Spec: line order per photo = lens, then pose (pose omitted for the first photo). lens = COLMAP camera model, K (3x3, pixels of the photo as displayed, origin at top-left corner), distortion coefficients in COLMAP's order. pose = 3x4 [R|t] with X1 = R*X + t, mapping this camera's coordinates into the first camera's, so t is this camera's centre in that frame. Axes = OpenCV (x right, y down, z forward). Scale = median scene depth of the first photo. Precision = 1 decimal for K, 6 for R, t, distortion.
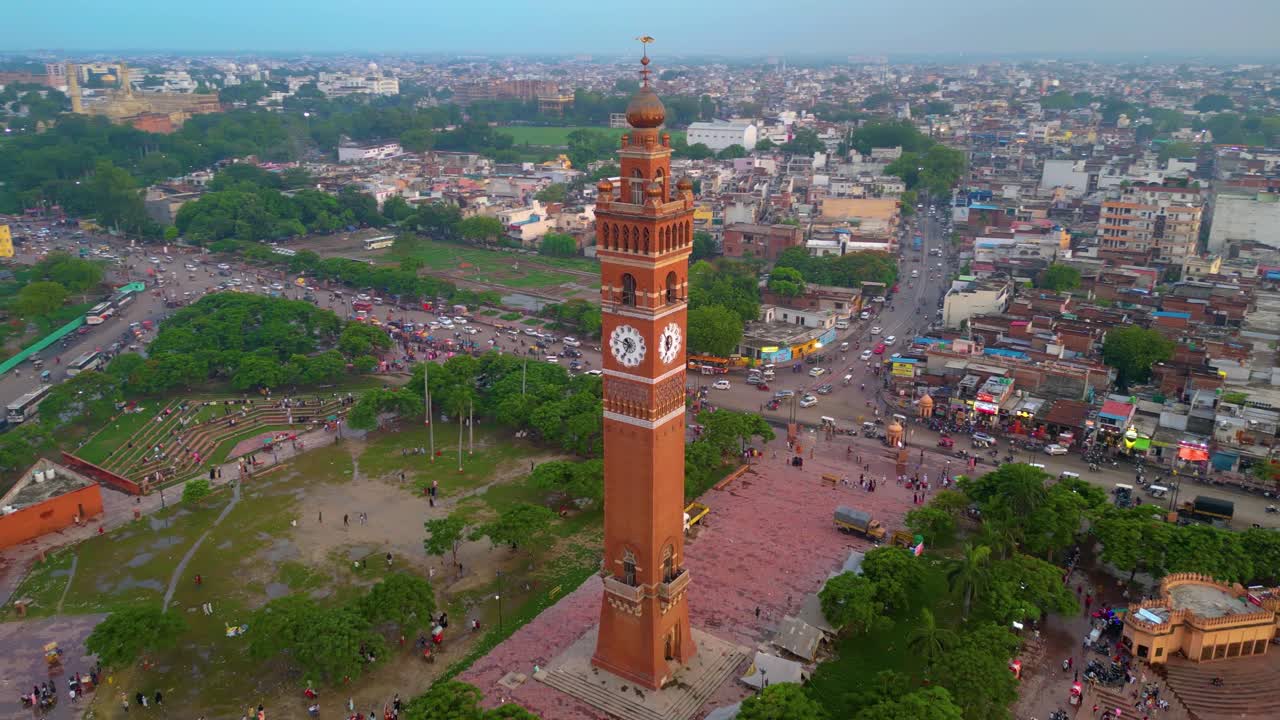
lens RADIAL K [[937.6, 0, 643.0], [0, 937.6, 357.2], [0, 0, 1]] dist [0.090630, -0.108285]
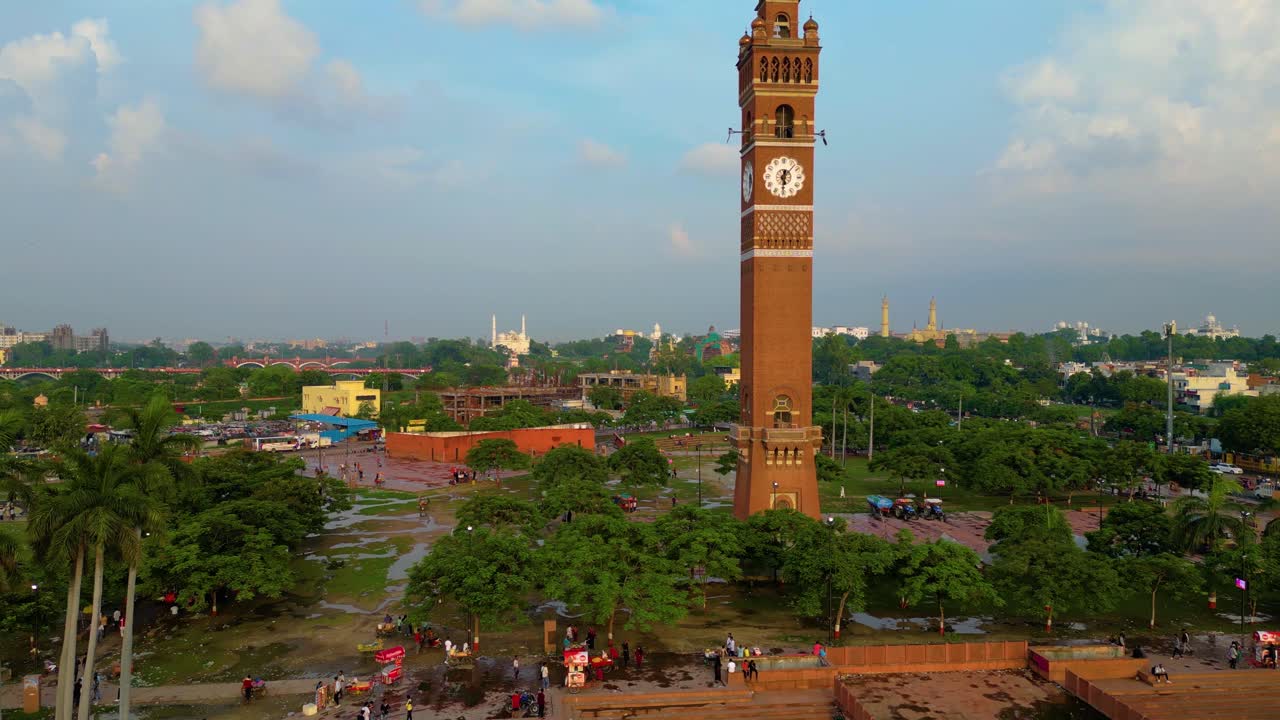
lens RADIAL K [[937.6, 0, 643.0], [0, 937.6, 357.2], [0, 0, 1]] dist [0.090630, -0.108285]
pose [[0.652129, 0.009067, -0.758054, 0.271601], [-0.232915, 0.953963, -0.188959, 0.154579], [0.721442, 0.299788, 0.624219, 0.113641]]
